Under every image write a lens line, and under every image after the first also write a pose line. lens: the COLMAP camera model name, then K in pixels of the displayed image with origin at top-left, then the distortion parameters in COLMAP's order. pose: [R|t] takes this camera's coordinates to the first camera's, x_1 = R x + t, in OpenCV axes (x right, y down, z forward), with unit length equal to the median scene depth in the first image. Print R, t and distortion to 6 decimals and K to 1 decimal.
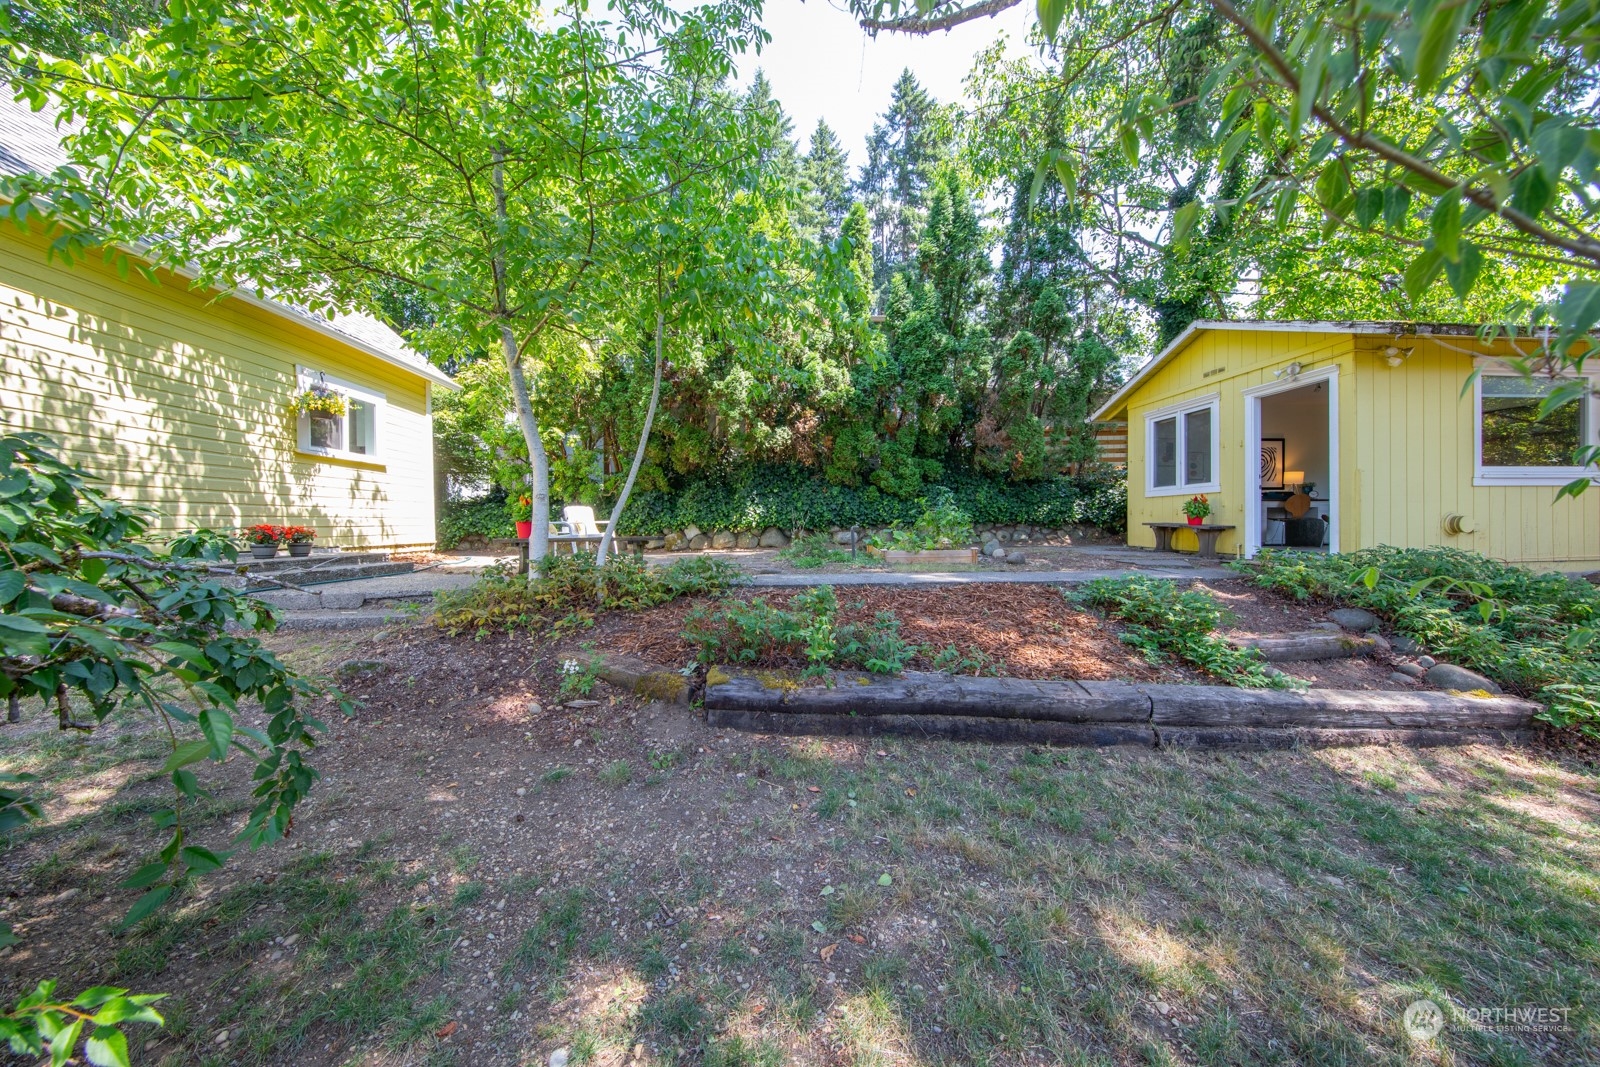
lens RADIAL K [[512.5, 0, 774.6], [0, 512.5, 521.3], [0, 0, 1]] dist [0.000497, -0.000023]
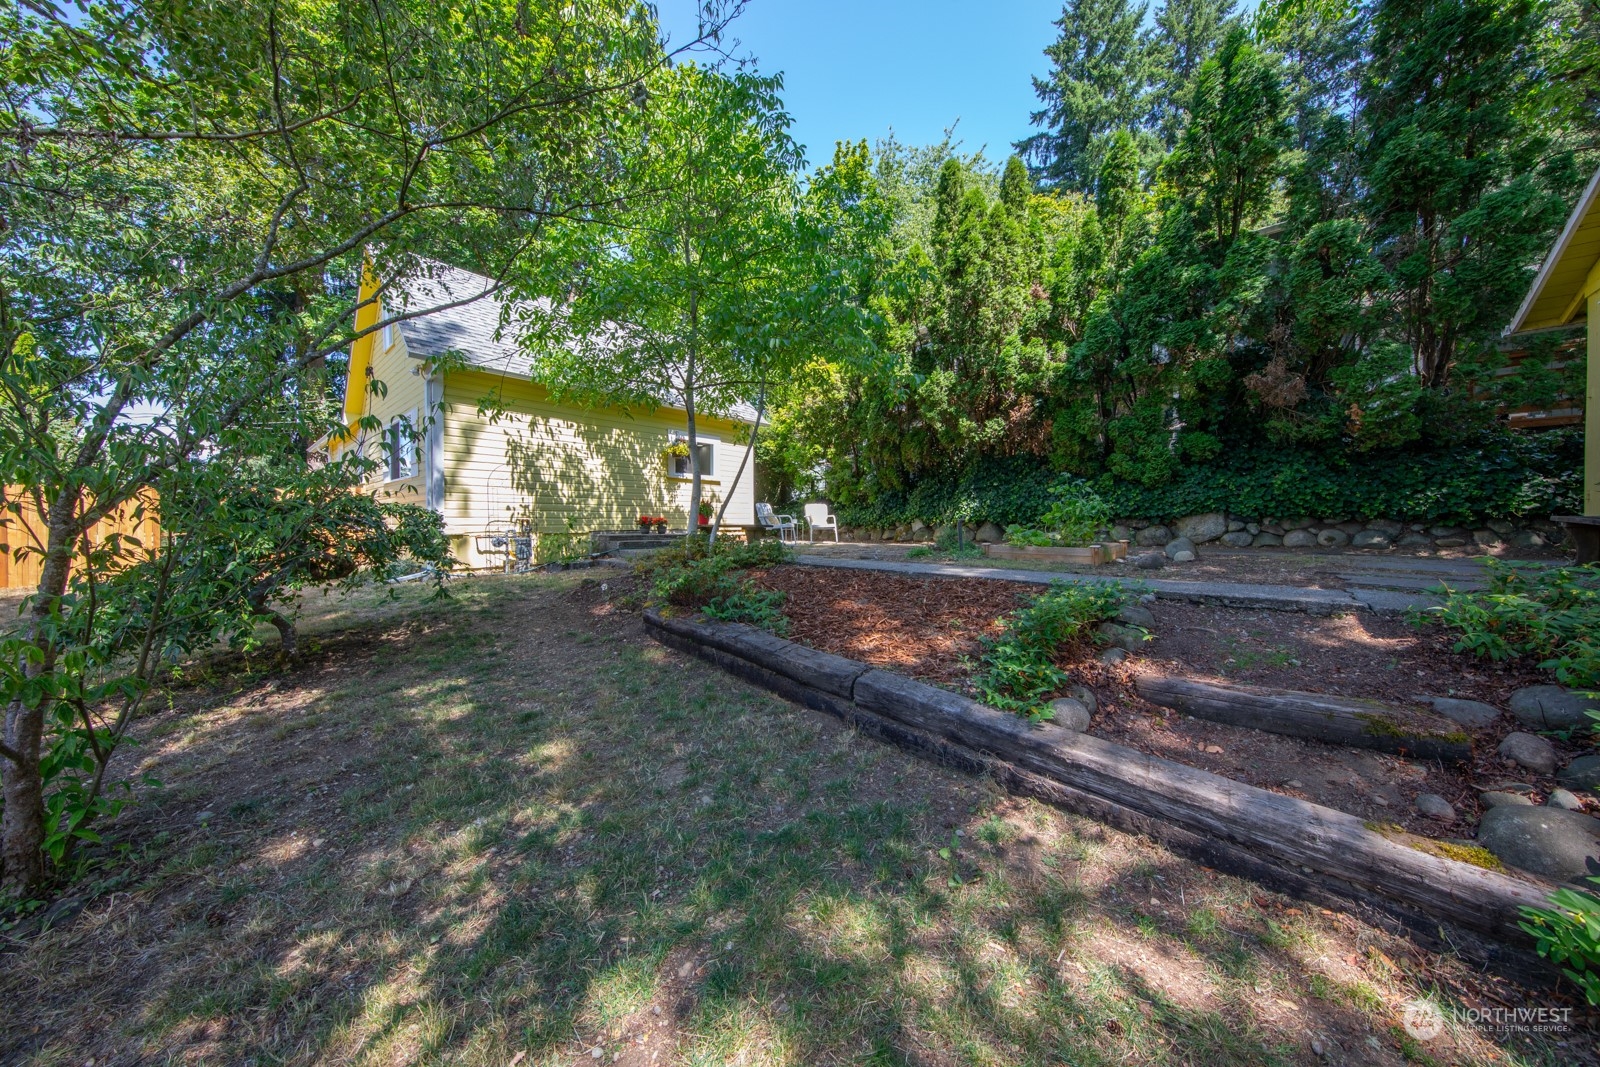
lens RADIAL K [[500.6, 0, 806.2], [0, 500.6, 530.4], [0, 0, 1]] dist [-0.000778, -0.000066]
pose [[0.688681, 0.019029, -0.724814, 0.714182], [-0.005857, 0.999769, 0.020683, 0.015973], [0.725040, -0.009999, 0.688634, 0.130042]]
